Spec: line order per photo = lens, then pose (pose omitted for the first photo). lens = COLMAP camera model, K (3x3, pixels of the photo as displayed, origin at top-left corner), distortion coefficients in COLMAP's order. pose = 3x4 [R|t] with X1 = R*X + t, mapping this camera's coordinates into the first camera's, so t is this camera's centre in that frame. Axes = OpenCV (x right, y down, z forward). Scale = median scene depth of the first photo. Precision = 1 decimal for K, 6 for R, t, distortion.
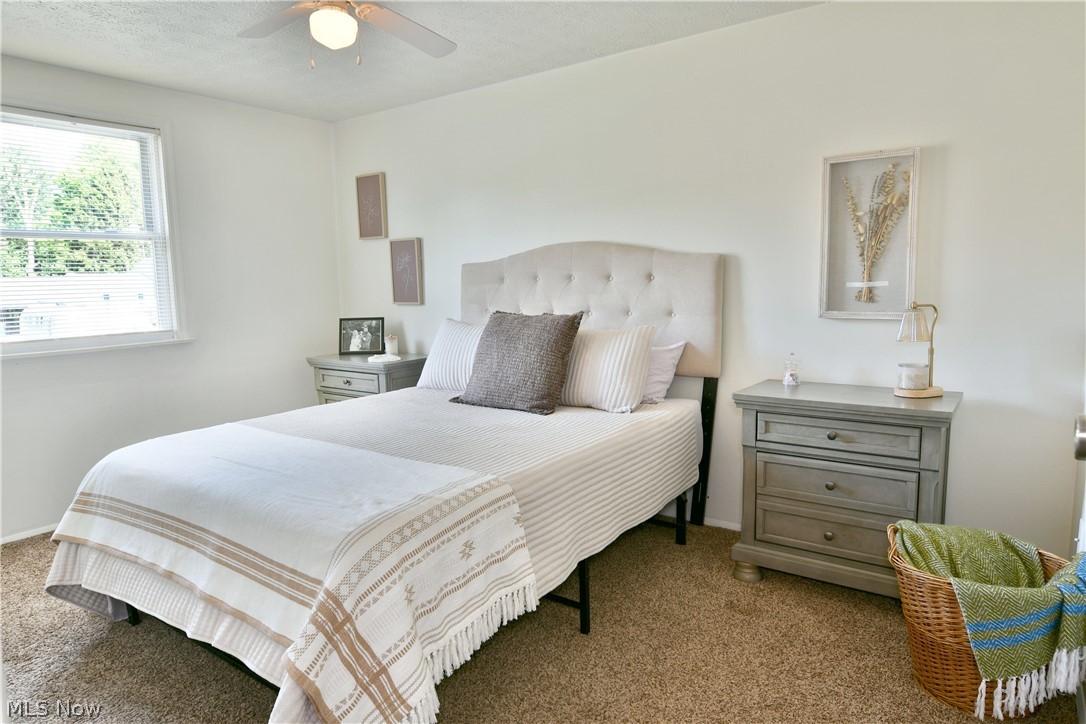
lens RADIAL K [[658.4, 0, 540.4], [0, 658.4, 360.0], [0, 0, 1]] dist [-0.016418, -0.000944]
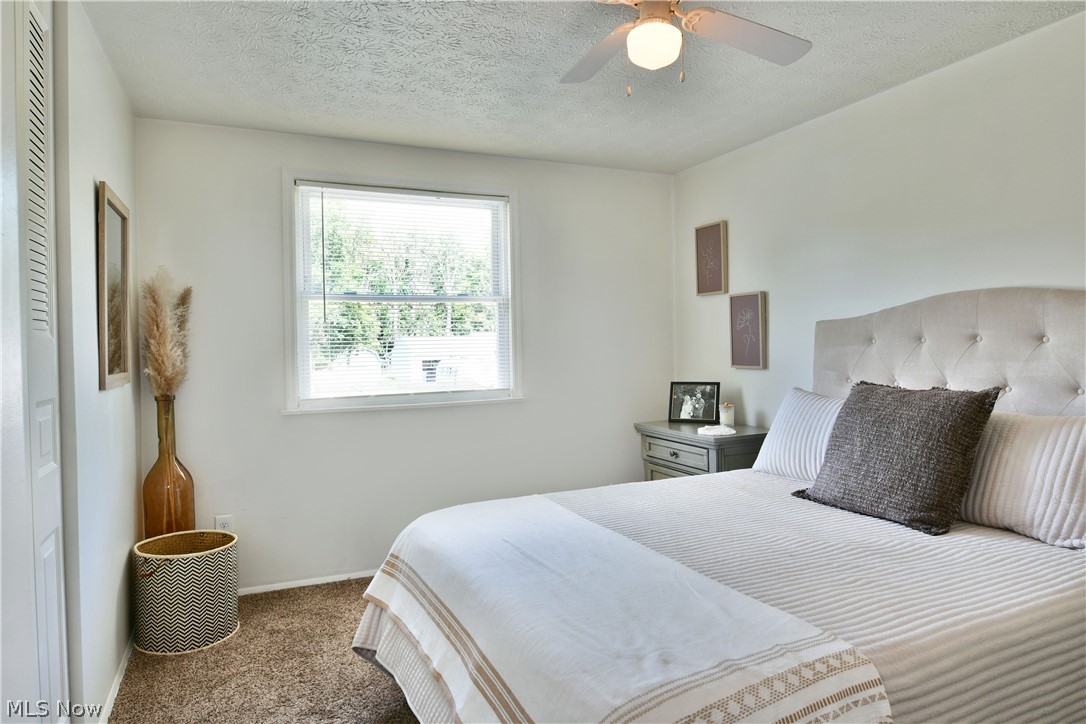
lens RADIAL K [[658.4, 0, 540.4], [0, 658.4, 360.0], [0, 0, 1]] dist [-0.016418, -0.000944]
pose [[0.866266, 0.016127, -0.499322, -0.009808], [-0.059791, 0.995642, -0.071573, -0.023271], [0.495991, 0.091856, 0.863455, 0.160446]]
